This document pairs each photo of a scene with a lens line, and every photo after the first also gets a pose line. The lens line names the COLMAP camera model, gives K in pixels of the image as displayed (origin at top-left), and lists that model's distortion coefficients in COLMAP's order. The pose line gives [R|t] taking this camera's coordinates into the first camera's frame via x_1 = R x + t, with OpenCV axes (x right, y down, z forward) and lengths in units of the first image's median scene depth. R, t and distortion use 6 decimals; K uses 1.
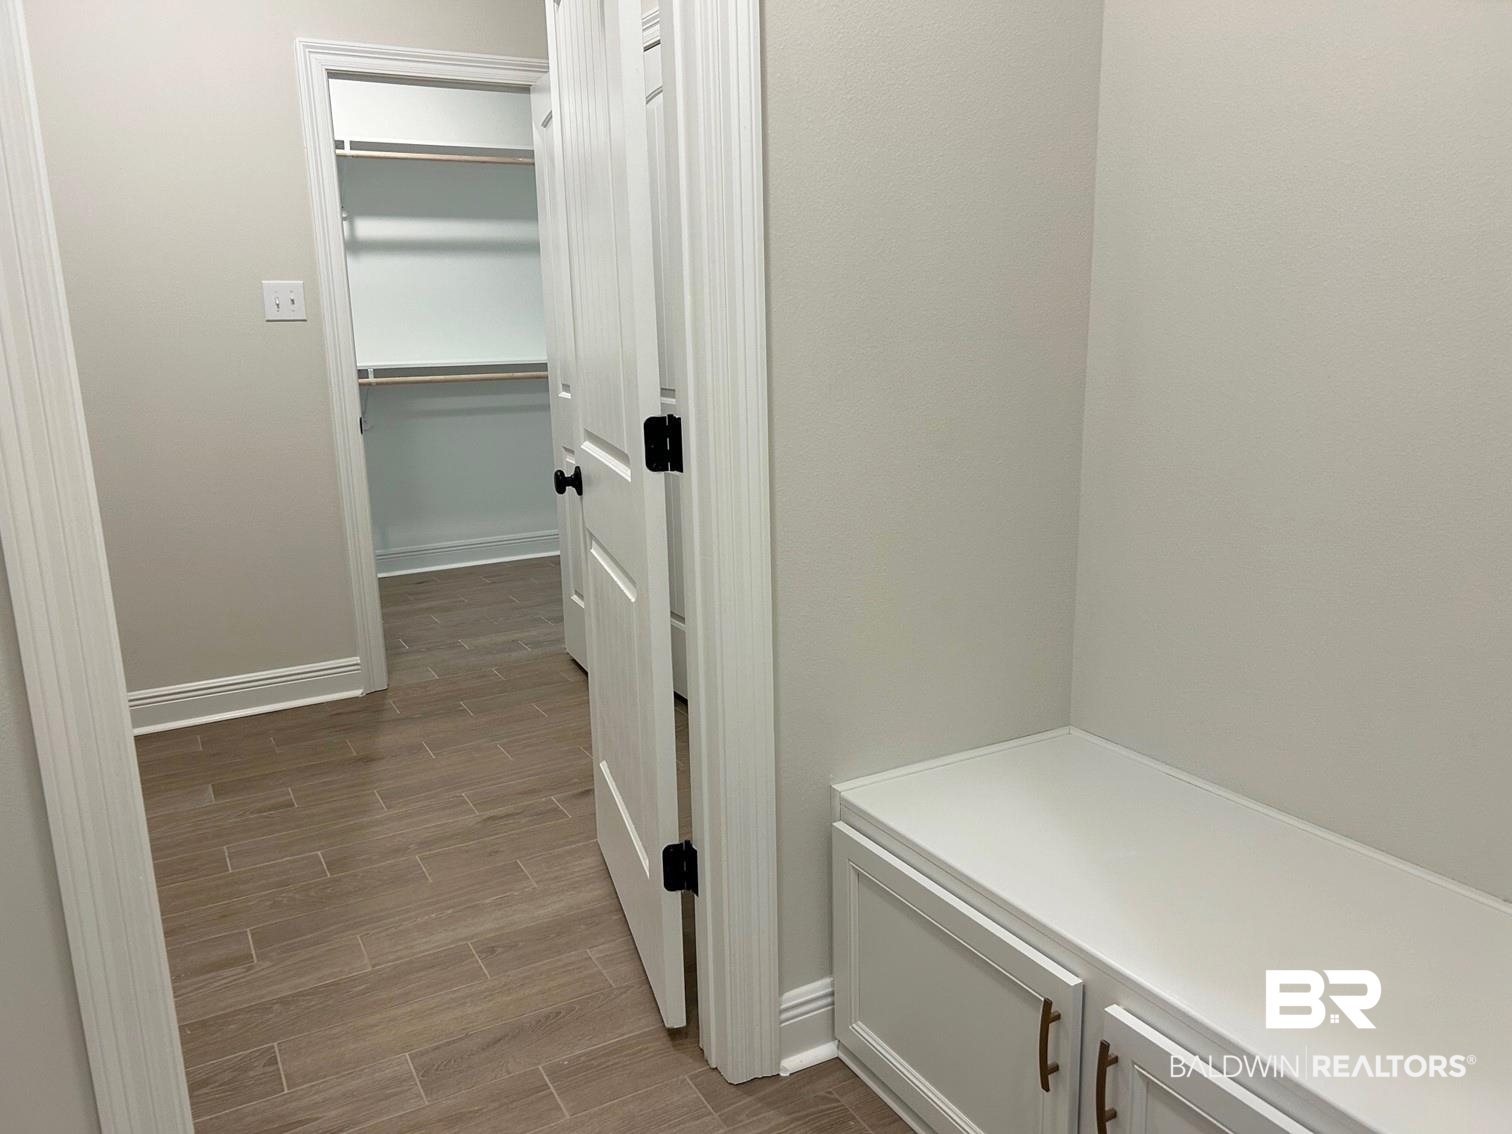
lens RADIAL K [[1151.5, 0, 756.0], [0, 1151.5, 567.0], [0, 0, 1]] dist [0.002856, 0.000563]
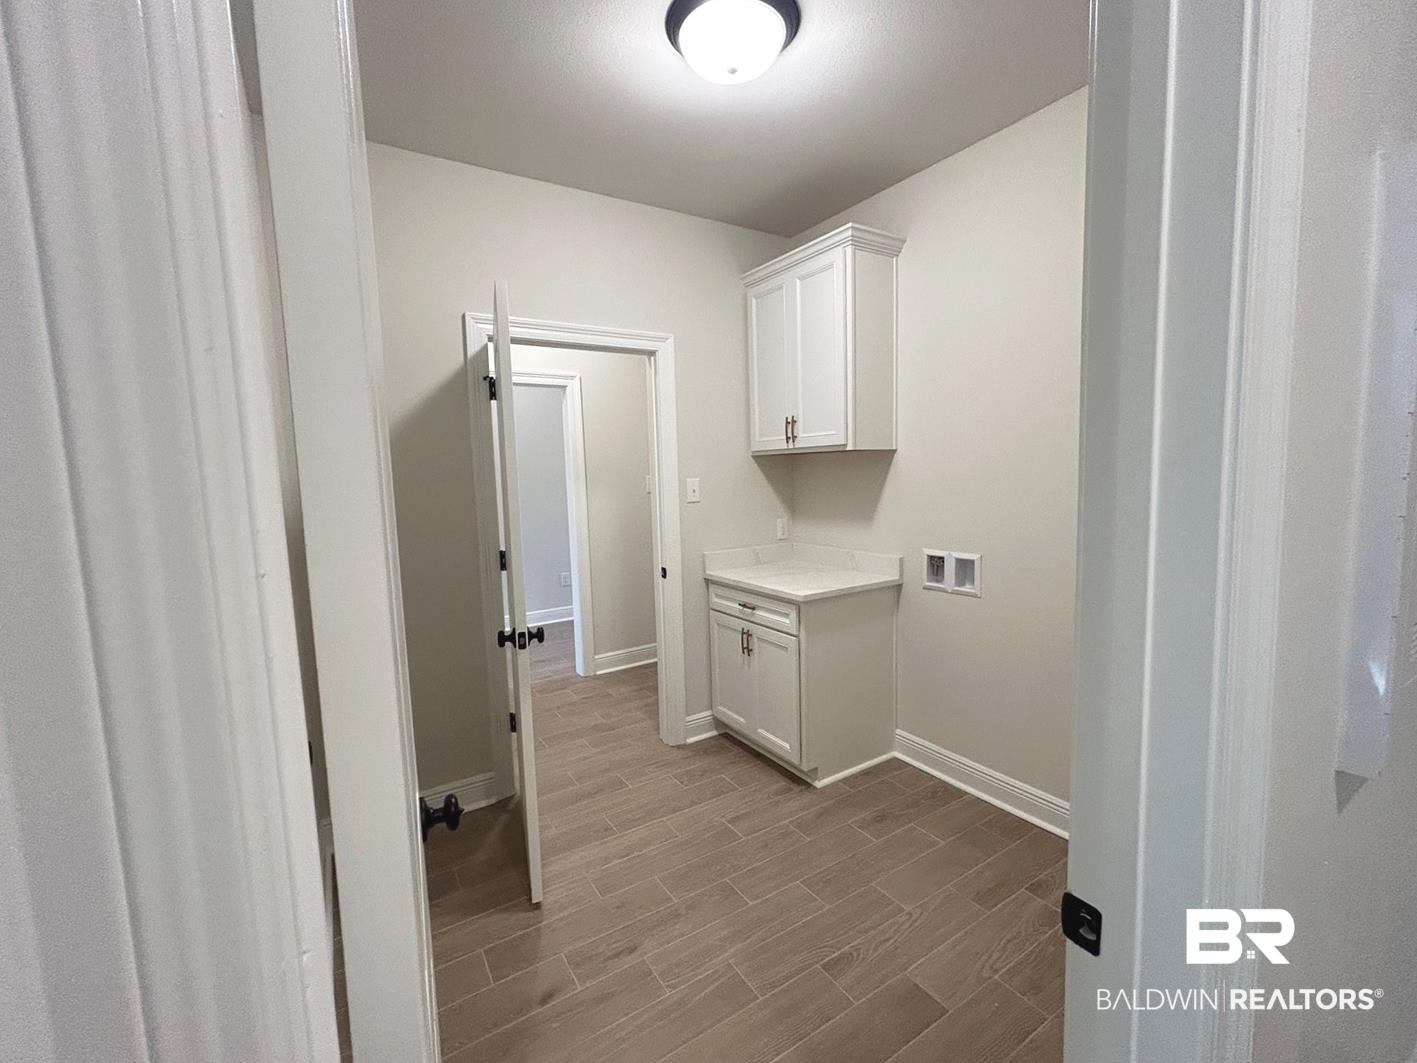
lens RADIAL K [[582.1, 0, 705.5], [0, 582.1, 528.5], [0, 0, 1]] dist [0.001465, 0.000222]
pose [[-0.996696, 0.055453, -0.059345, -0.363681], [0.034006, 0.948443, 0.315118, -0.461231], [0.073760, 0.312058, -0.947195, 1.775836]]
